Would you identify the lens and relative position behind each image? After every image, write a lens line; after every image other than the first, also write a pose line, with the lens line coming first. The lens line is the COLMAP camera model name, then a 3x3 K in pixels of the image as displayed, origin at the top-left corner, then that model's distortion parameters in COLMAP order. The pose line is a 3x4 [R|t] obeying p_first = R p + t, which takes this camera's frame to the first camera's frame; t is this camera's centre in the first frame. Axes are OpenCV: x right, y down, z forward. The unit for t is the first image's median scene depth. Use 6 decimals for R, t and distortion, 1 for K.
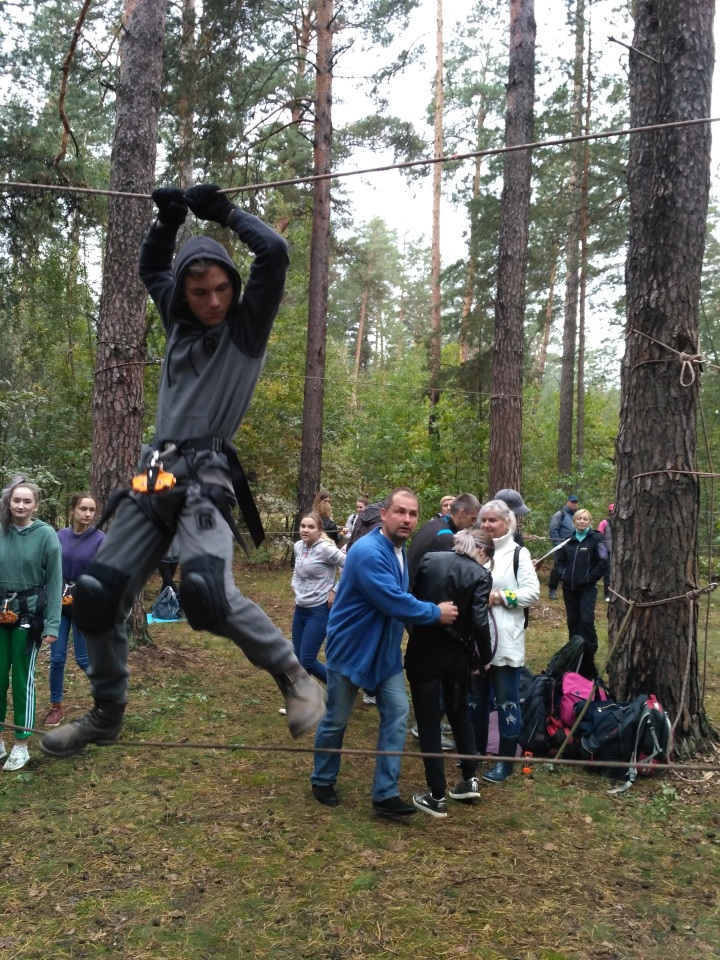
lens RADIAL K [[889.5, 0, 373.1], [0, 889.5, 469.4], [0, 0, 1]] dist [0.055299, -0.142824]
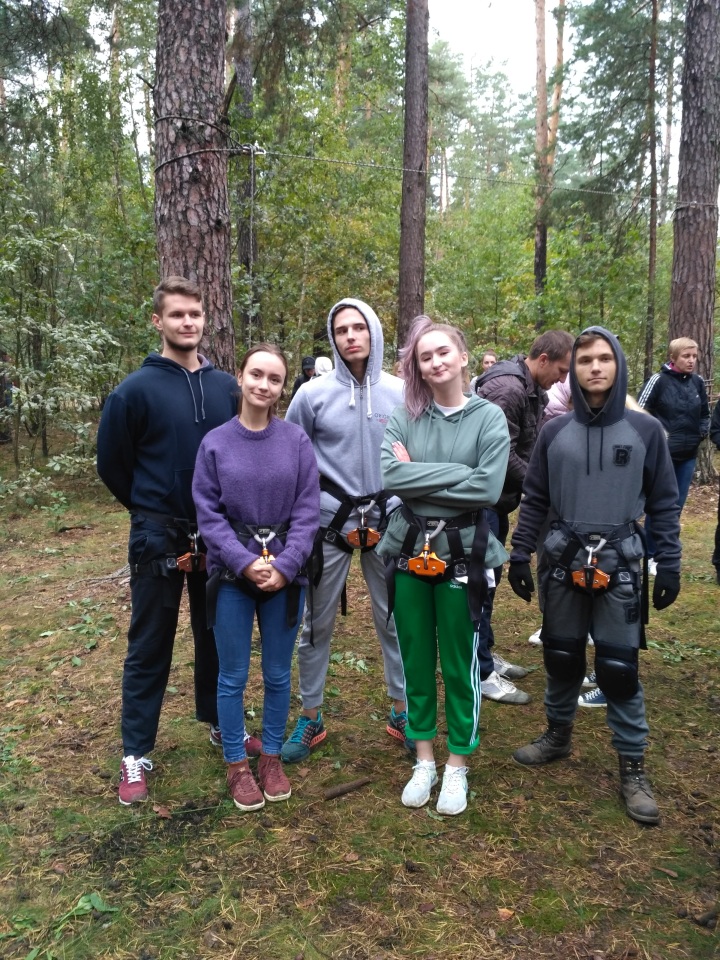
lens RADIAL K [[889.5, 0, 367.3], [0, 889.5, 485.6], [0, 0, 1]] dist [0.055299, -0.142824]
pose [[0.997052, -0.019856, -0.074112, -0.110179], [0.032468, 0.984374, 0.173074, 0.013803], [0.069517, -0.174970, 0.982117, 0.318044]]
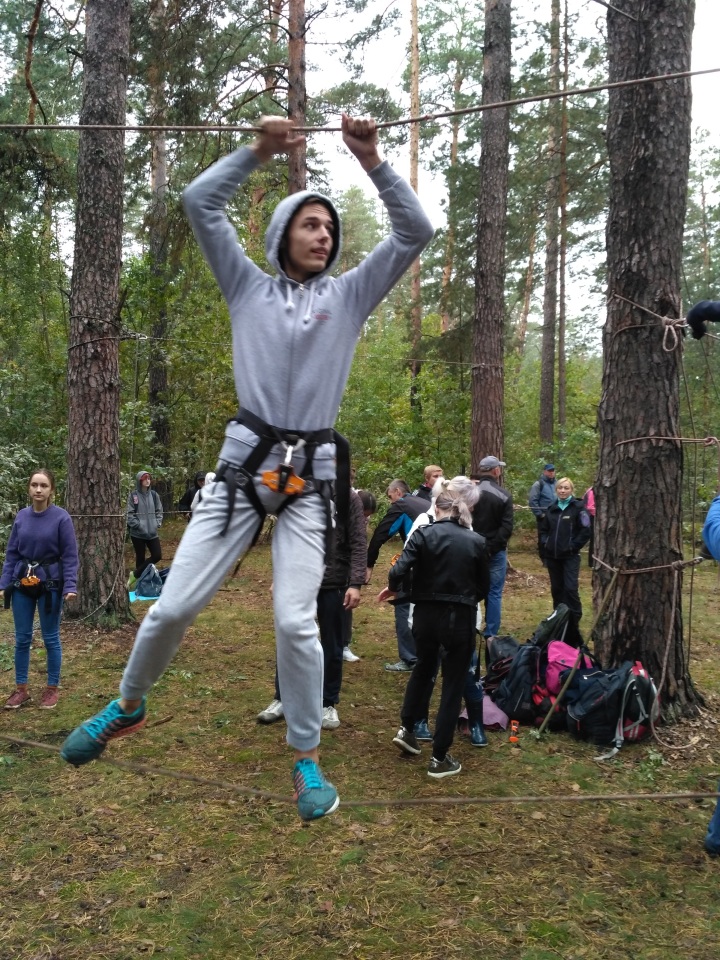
lens RADIAL K [[889.5, 0, 374.0], [0, 889.5, 472.1], [0, 0, 1]] dist [0.055299, -0.142824]
pose [[0.999601, -0.019955, 0.020010, 0.001188], [0.019276, 0.999250, 0.033580, 0.000878], [-0.020665, -0.033181, 0.999236, 0.008759]]
